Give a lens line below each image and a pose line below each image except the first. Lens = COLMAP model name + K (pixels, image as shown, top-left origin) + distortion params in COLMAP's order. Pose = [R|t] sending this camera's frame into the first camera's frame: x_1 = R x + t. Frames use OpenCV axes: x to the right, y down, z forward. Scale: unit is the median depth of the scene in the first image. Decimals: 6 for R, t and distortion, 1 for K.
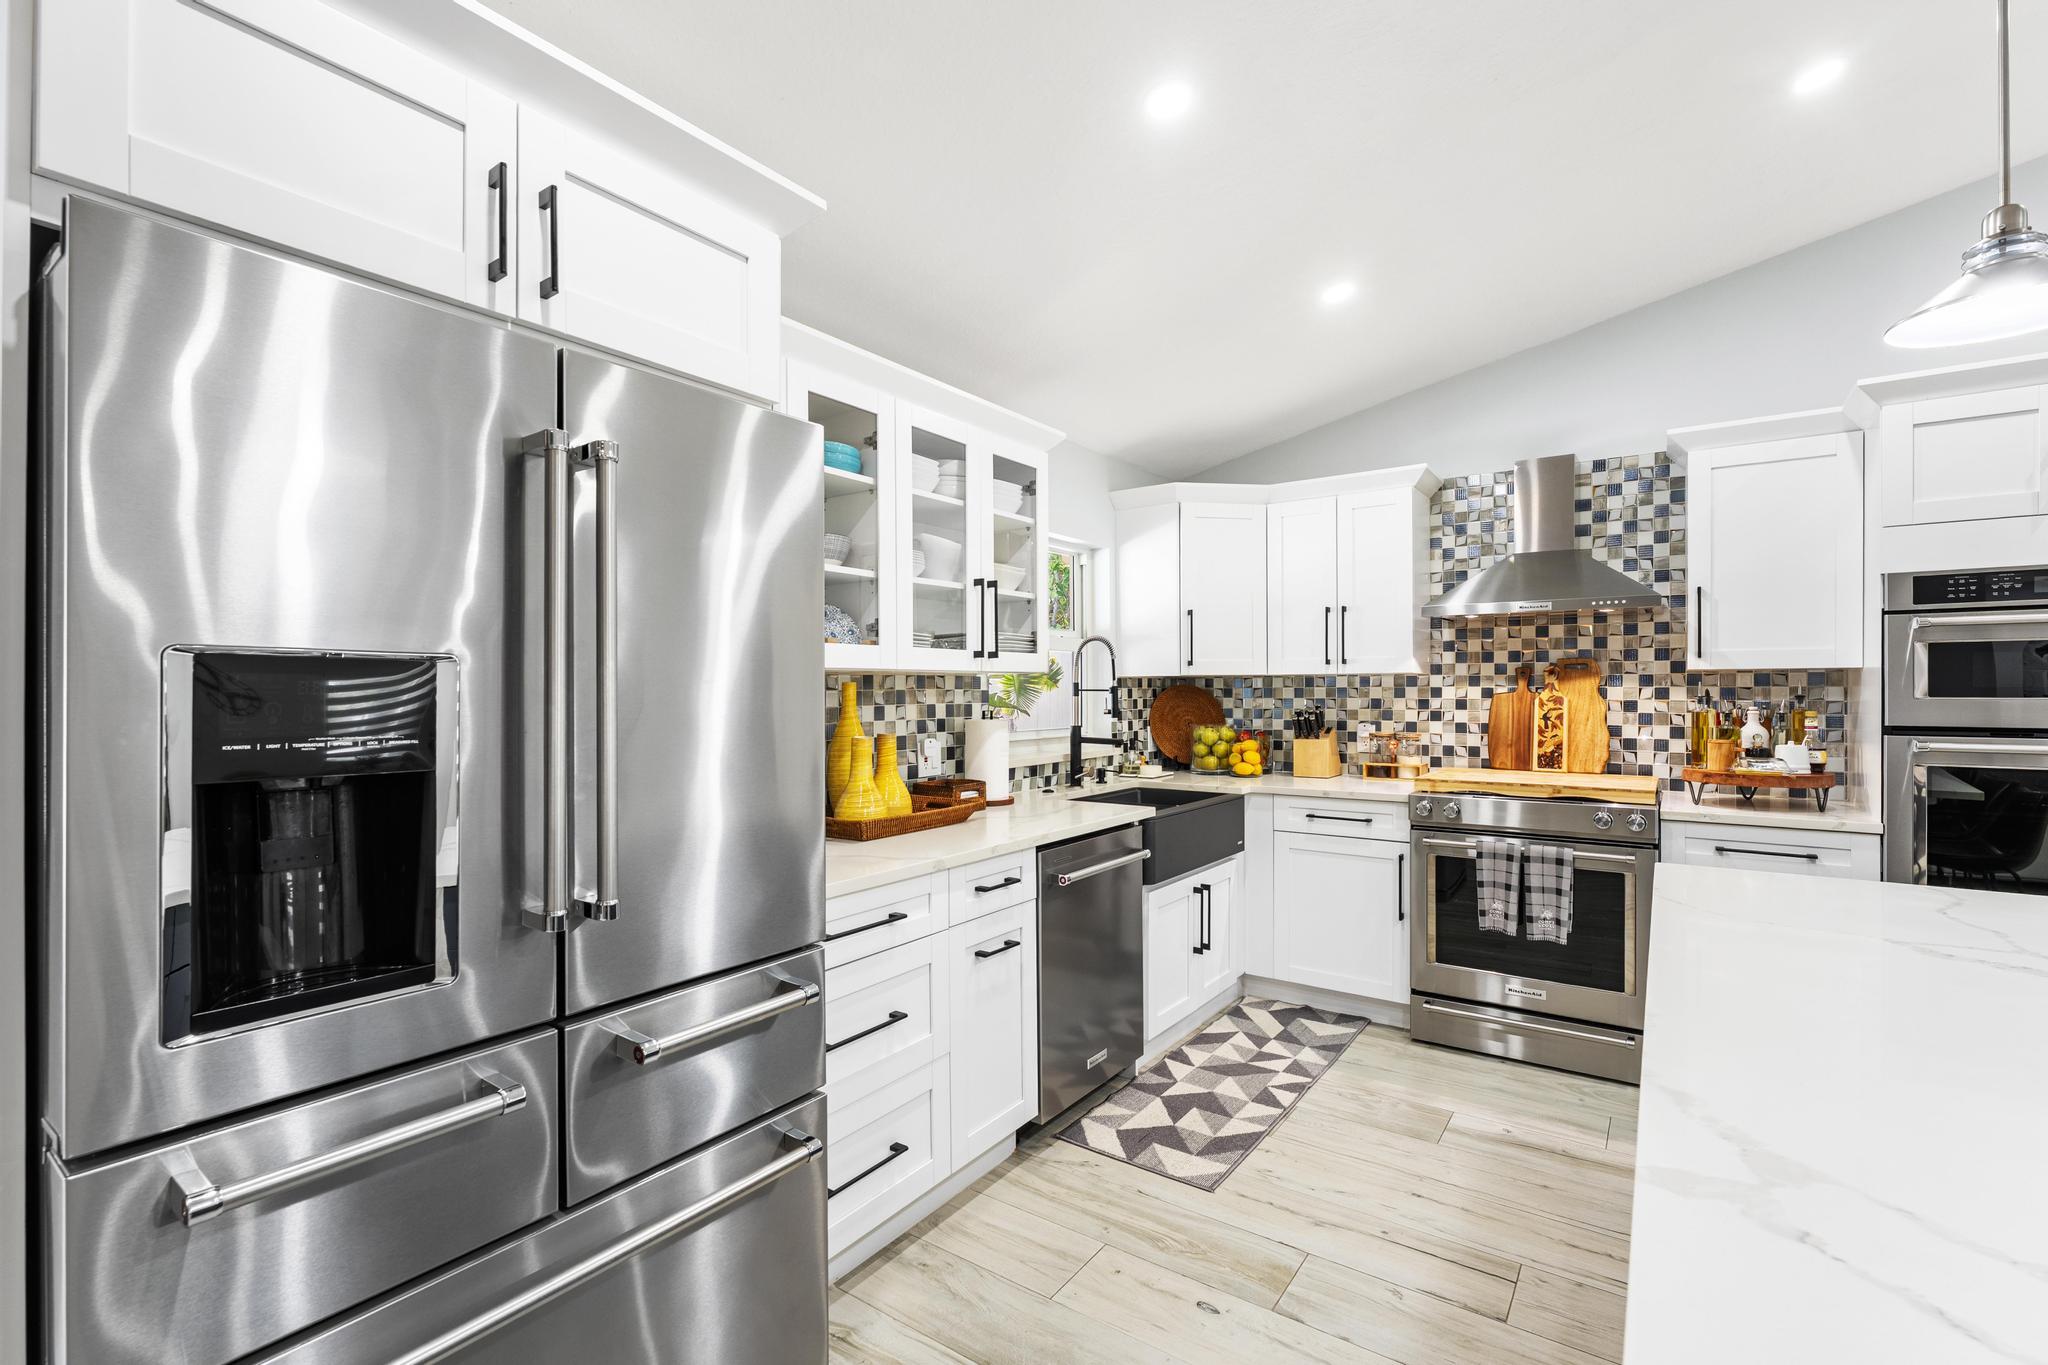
lens RADIAL K [[904.3, 0, 1035.4], [0, 904.3, 692.1], [0, 0, 1]] dist [-0.000593, 0.000670]
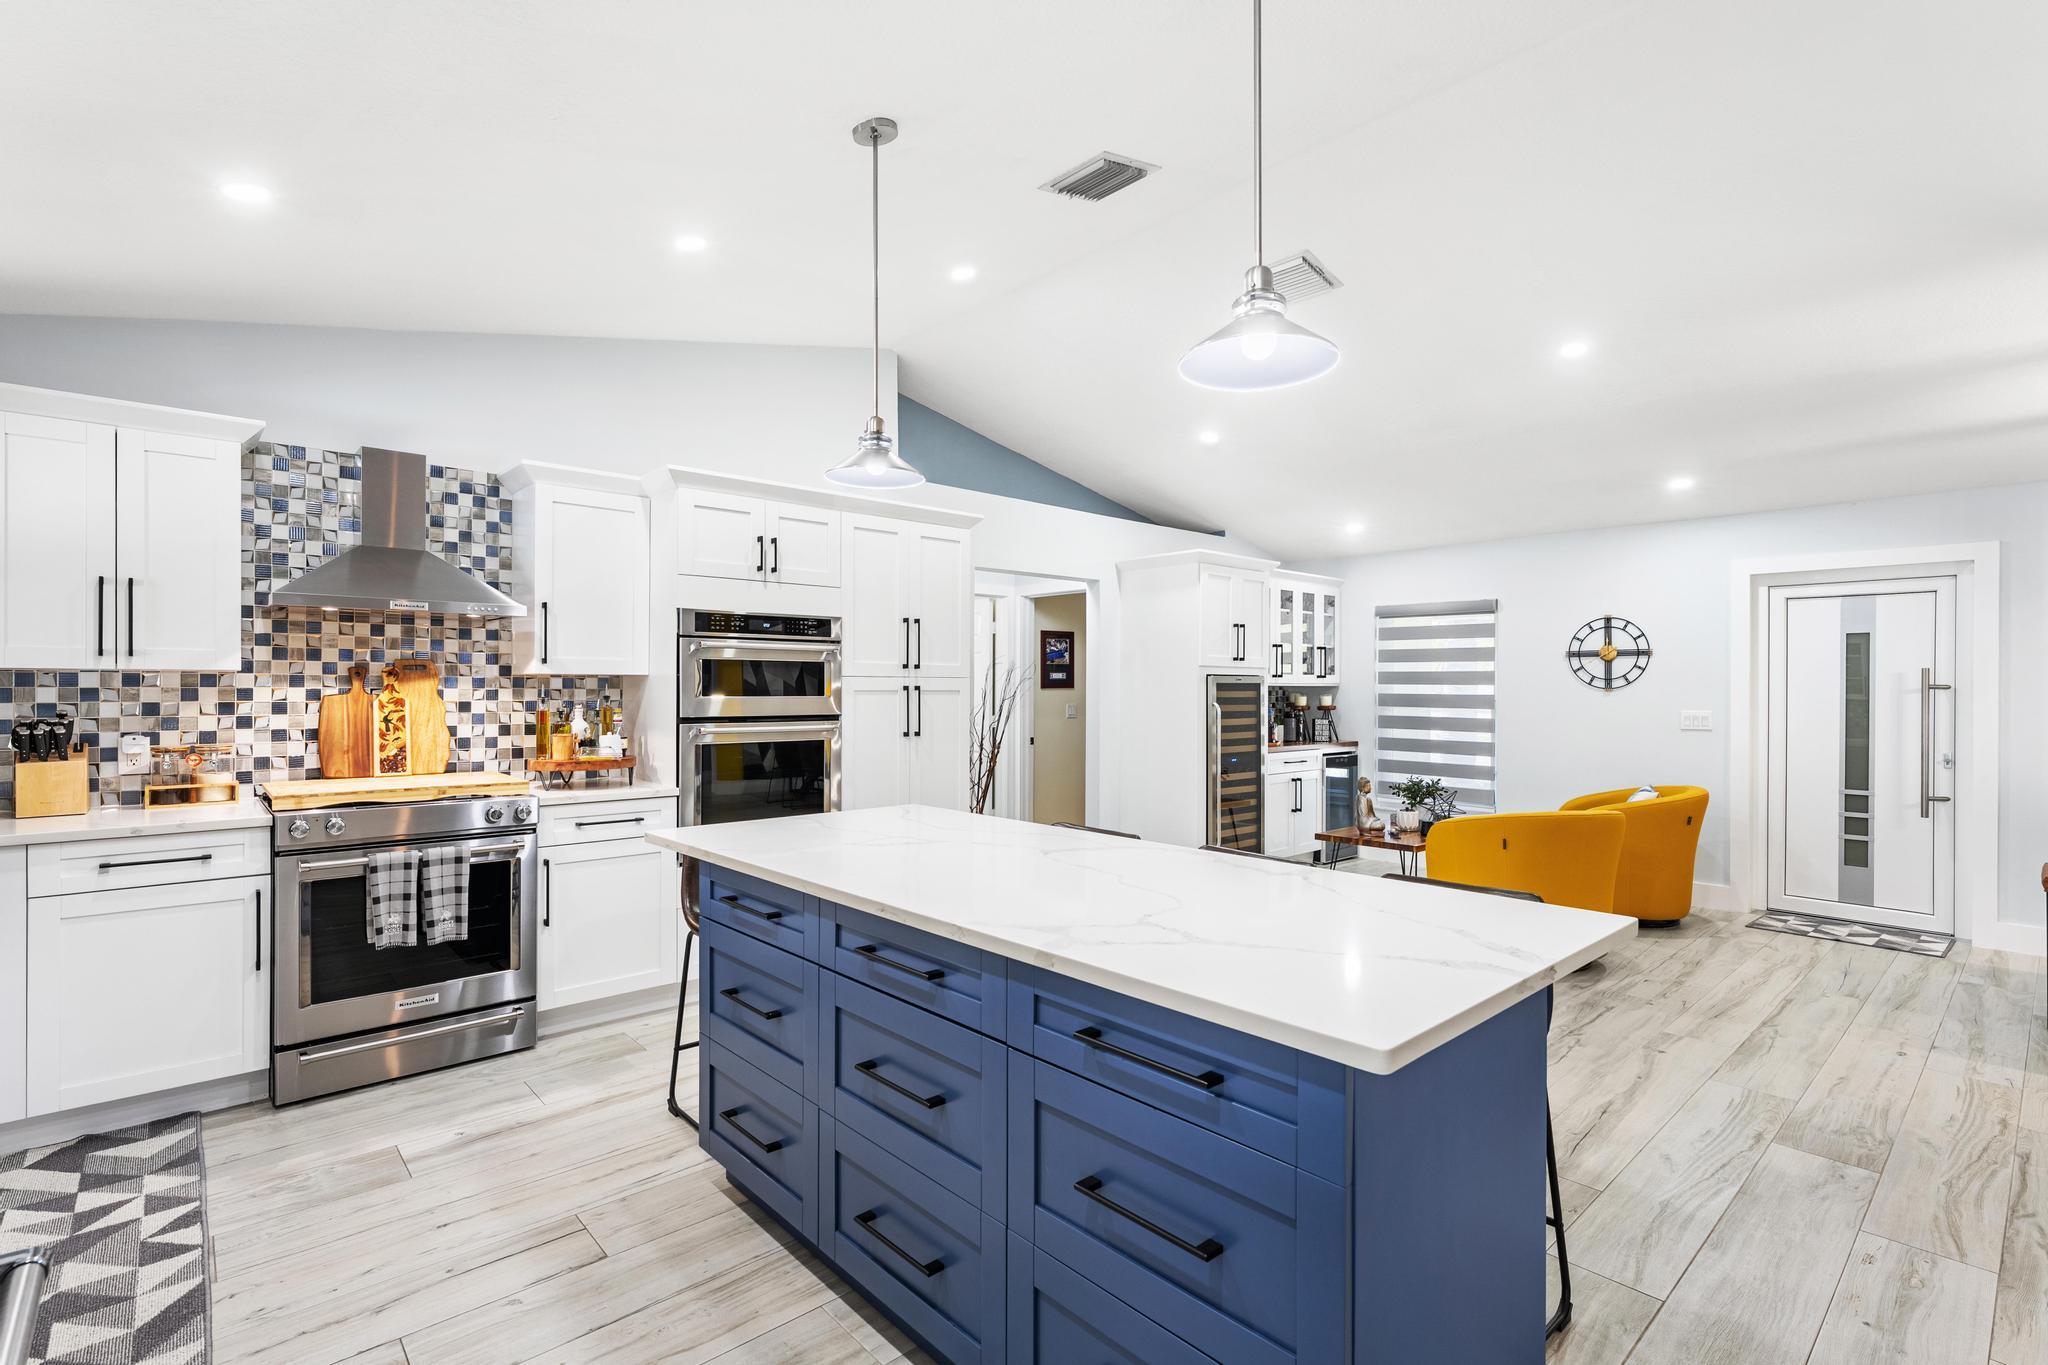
lens RADIAL K [[942.3, 0, 1006.6], [0, 942.3, 692.5], [0, 0, 1]] dist [-0.004040, -0.000366]
pose [[0.229281, -0.000467, 0.973360, -0.271289], [0.001387, 0.999999, 0.000153, -0.000489], [-0.973359, 0.001315, 0.229282, 0.135873]]
